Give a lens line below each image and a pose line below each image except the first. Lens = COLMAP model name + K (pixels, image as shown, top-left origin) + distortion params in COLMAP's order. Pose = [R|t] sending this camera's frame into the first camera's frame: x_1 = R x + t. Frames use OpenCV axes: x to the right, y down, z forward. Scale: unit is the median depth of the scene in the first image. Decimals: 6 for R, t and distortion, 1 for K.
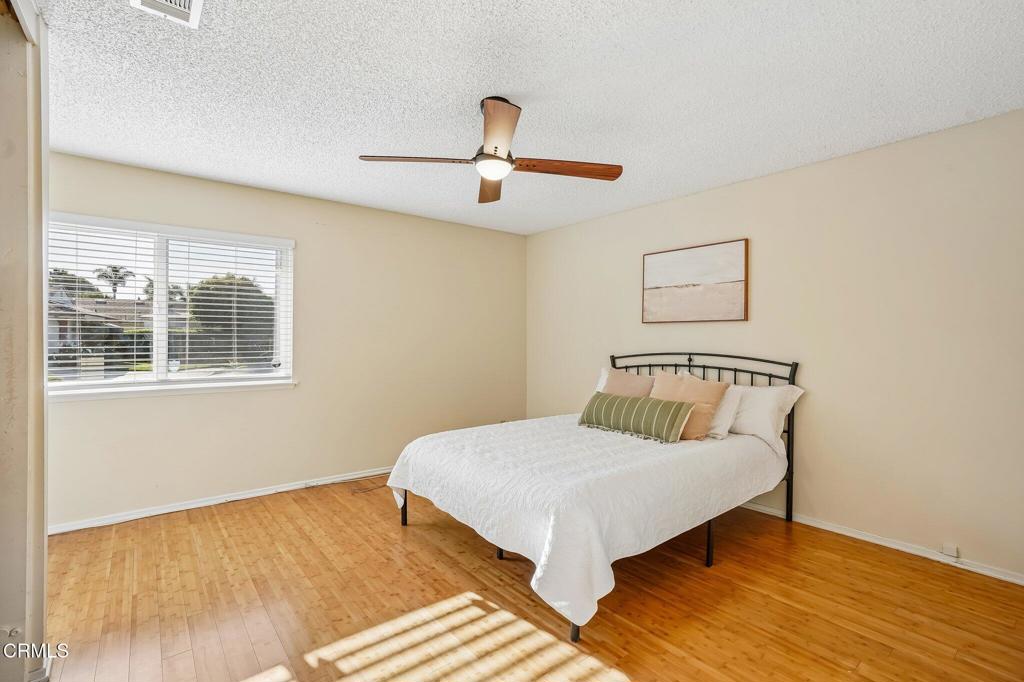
lens RADIAL K [[478.6, 0, 511.1], [0, 478.6, 339.1], [0, 0, 1]] dist [-0.057939, 0.016594]
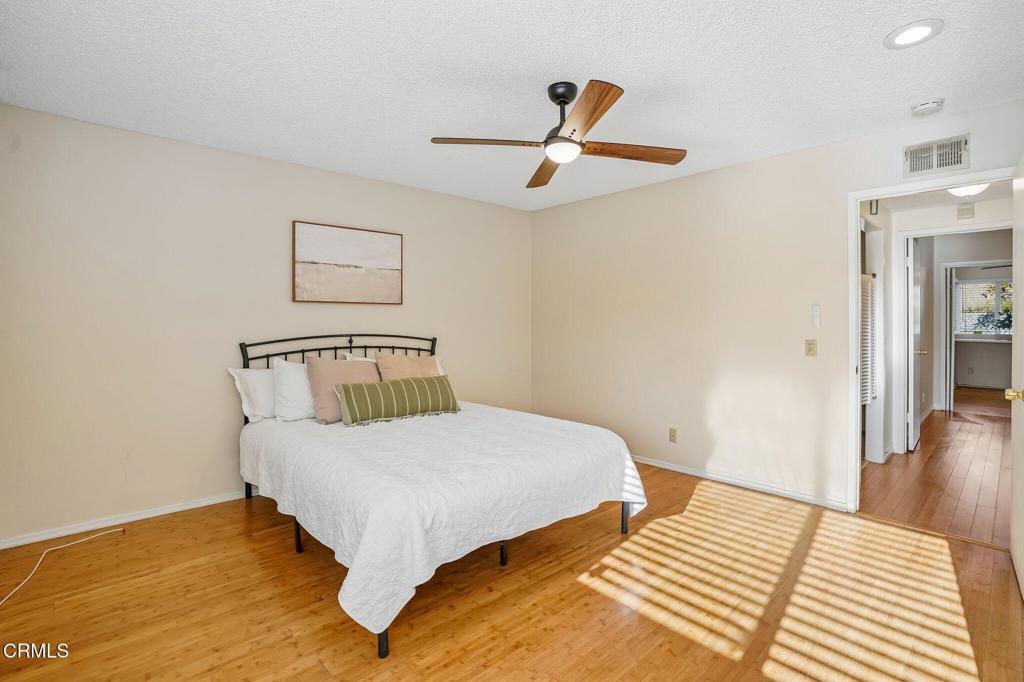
lens RADIAL K [[478.6, 0, 511.1], [0, 478.6, 332.7], [0, 0, 1]] dist [-0.057939, 0.016594]
pose [[-0.055471, -0.026661, 0.998104, -0.656081], [0.003310, 0.999633, 0.026886, -0.000027], [-0.998455, 0.004795, -0.055363, 0.747661]]
